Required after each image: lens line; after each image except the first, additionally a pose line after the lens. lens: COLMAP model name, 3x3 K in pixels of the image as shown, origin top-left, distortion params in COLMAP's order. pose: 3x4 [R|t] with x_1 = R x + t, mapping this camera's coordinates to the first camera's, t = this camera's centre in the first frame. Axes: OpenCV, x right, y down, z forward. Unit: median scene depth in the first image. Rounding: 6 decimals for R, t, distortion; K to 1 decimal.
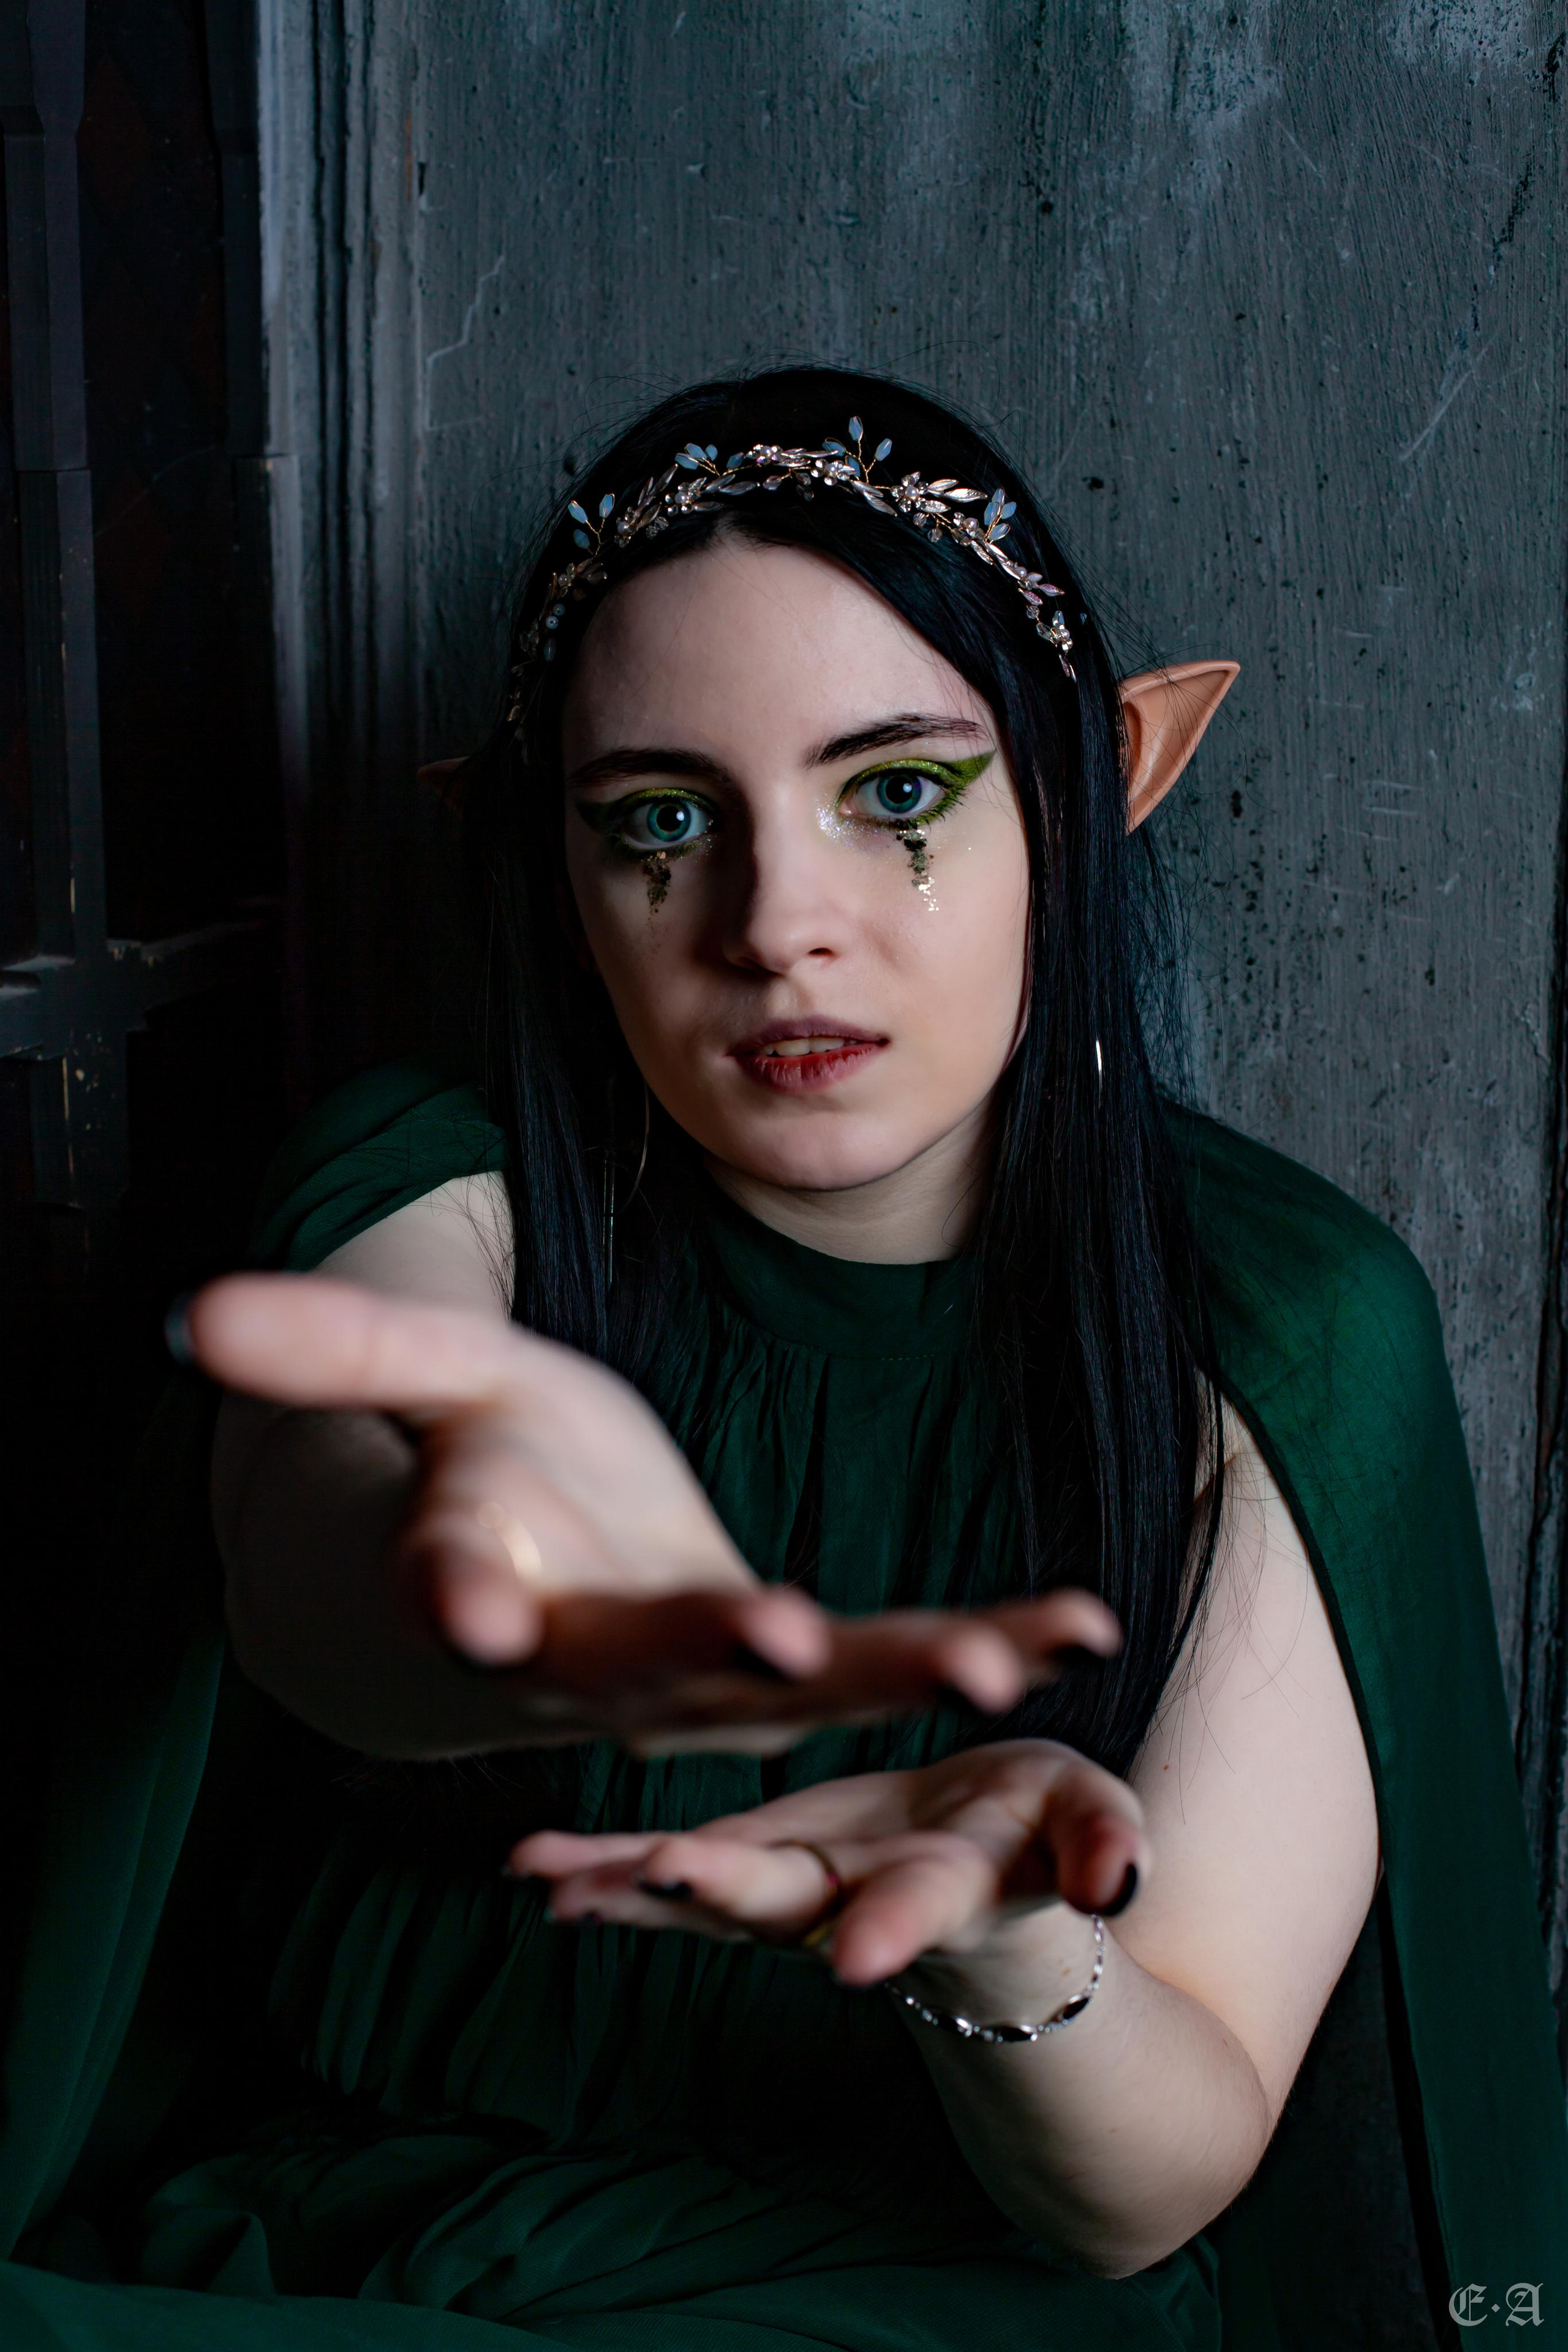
lens RADIAL K [[3506.7, 0, 780.2], [0, 3506.7, 1170.9], [0, 0, 1]] dist [-0.118231, 0.000000]
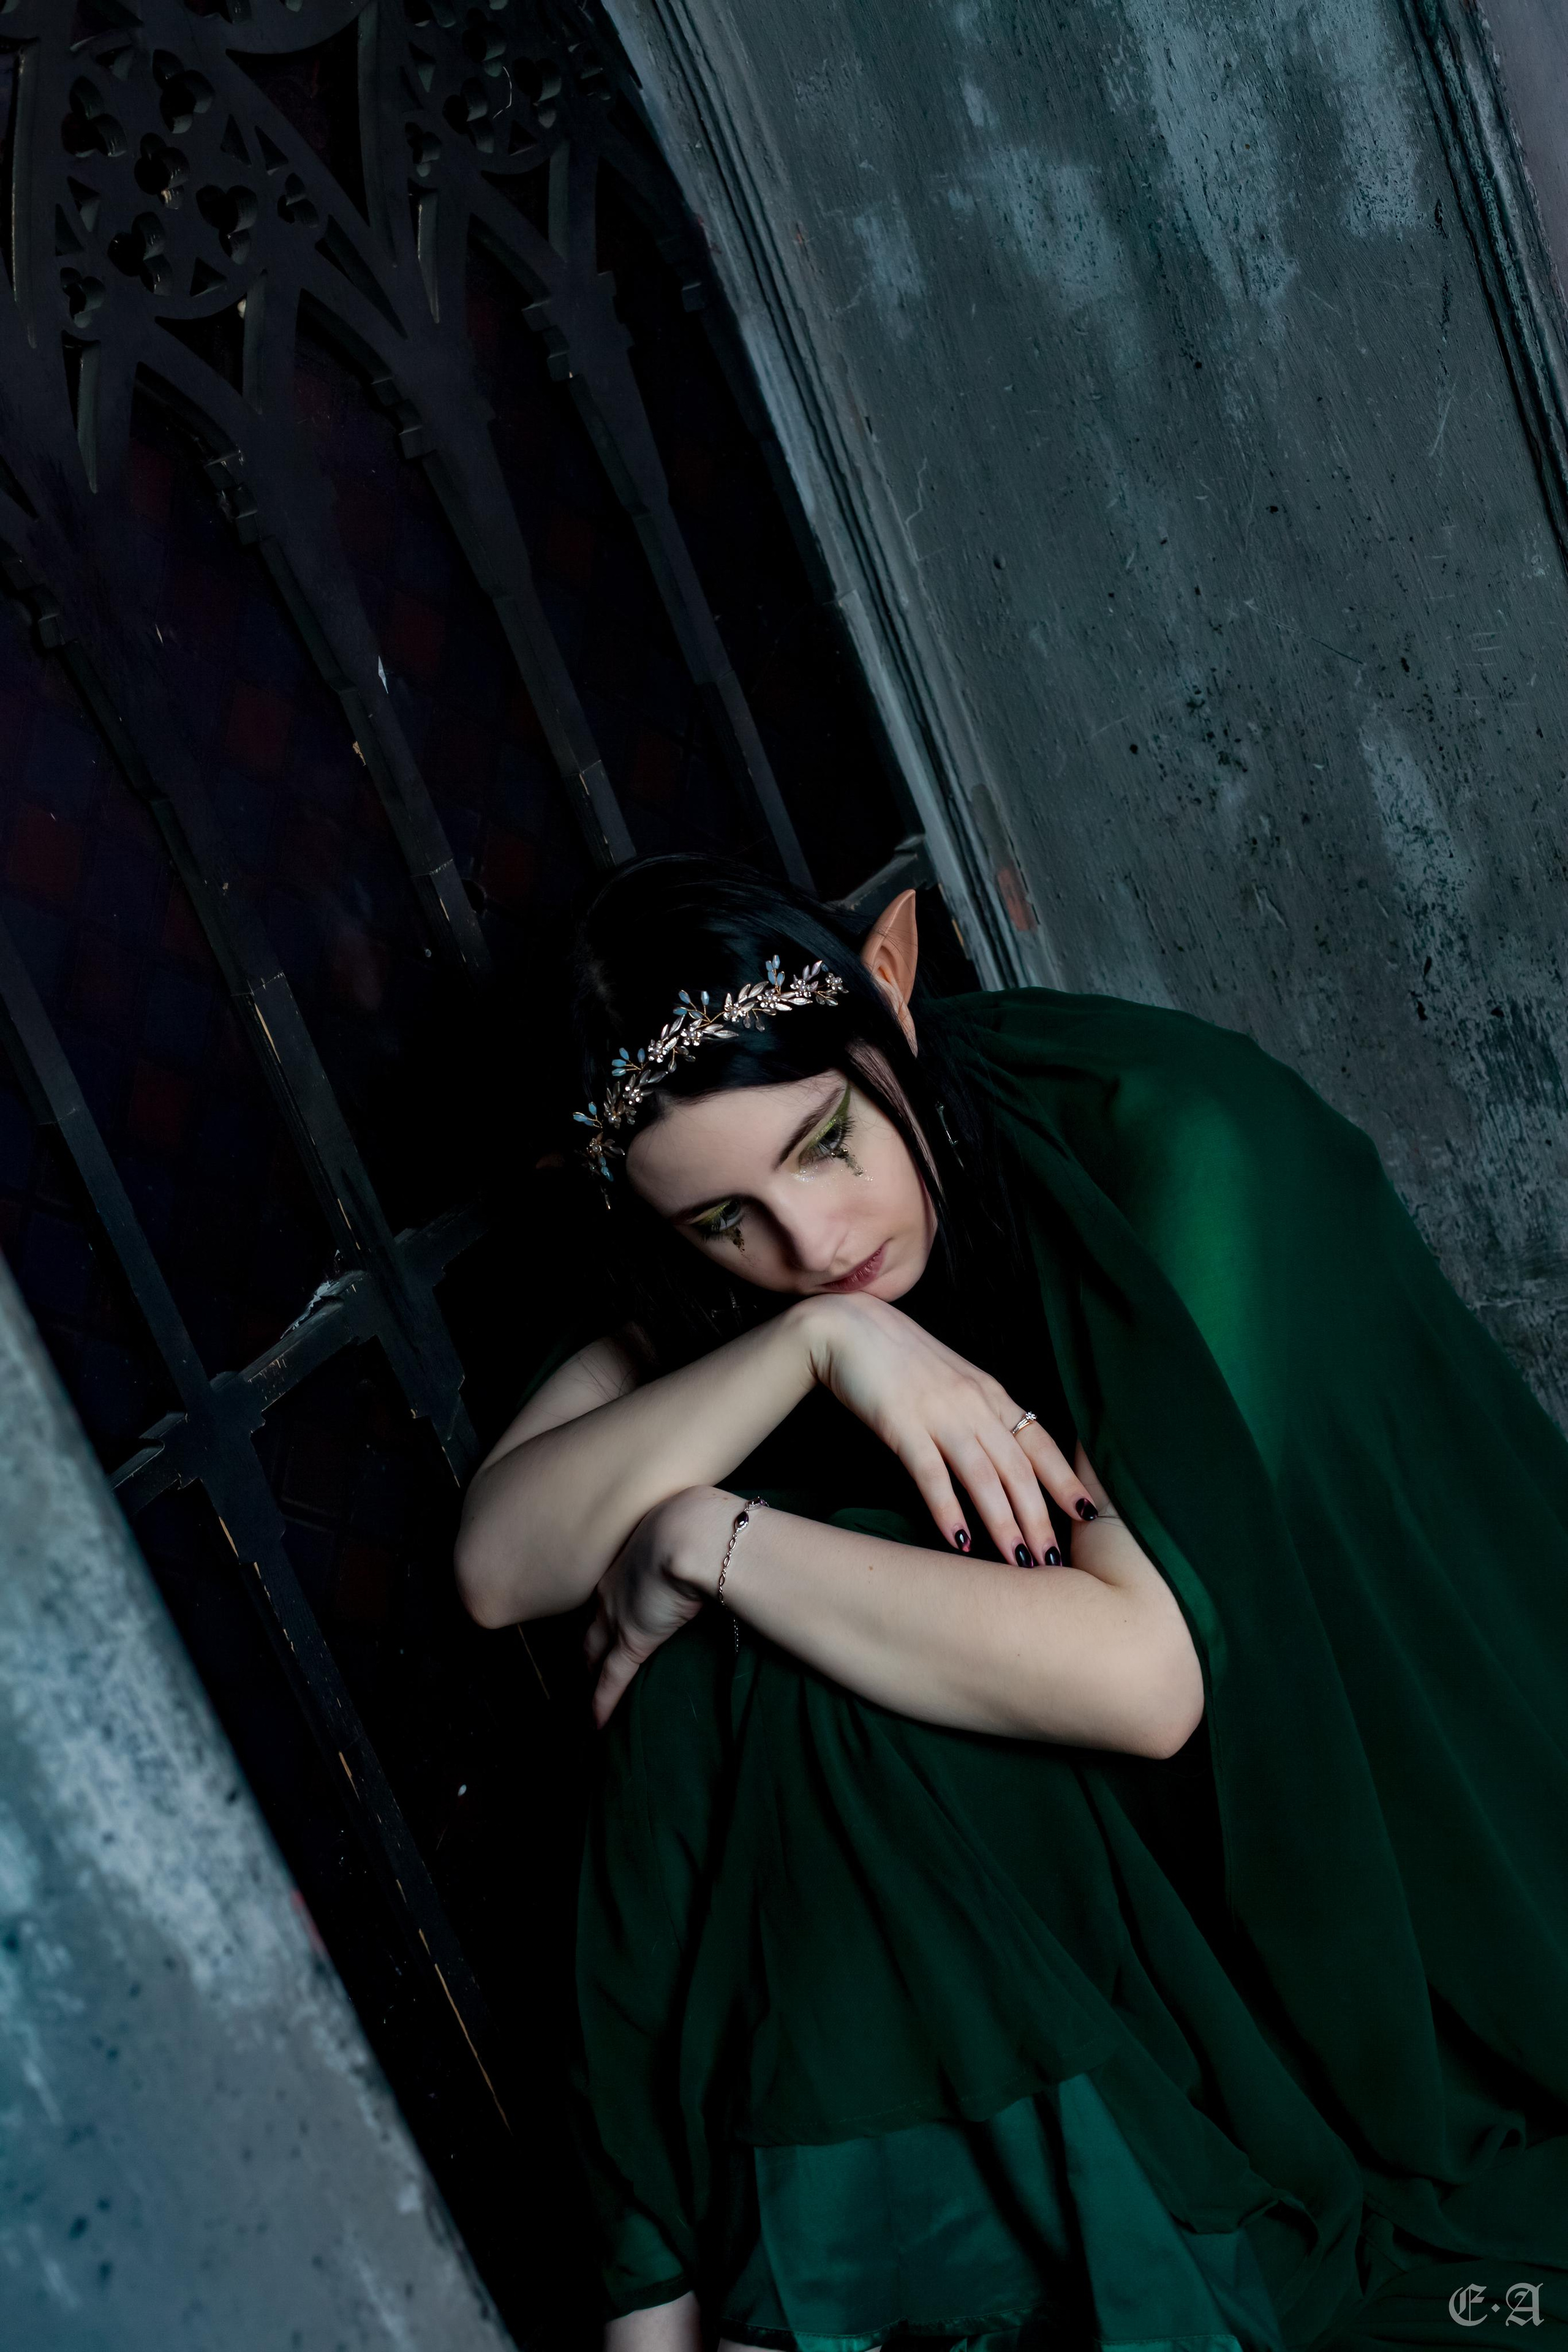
lens RADIAL K [[3506.7, 0, 786.4], [0, 3506.7, 1178.2], [0, 0, 1]] dist [-0.118231, 0.000000]
pose [[0.914720, -0.236630, -0.327558, 0.354319], [0.287114, 0.950996, 0.114772, -0.149306], [0.284348, -0.199031, 0.937834, -0.741713]]
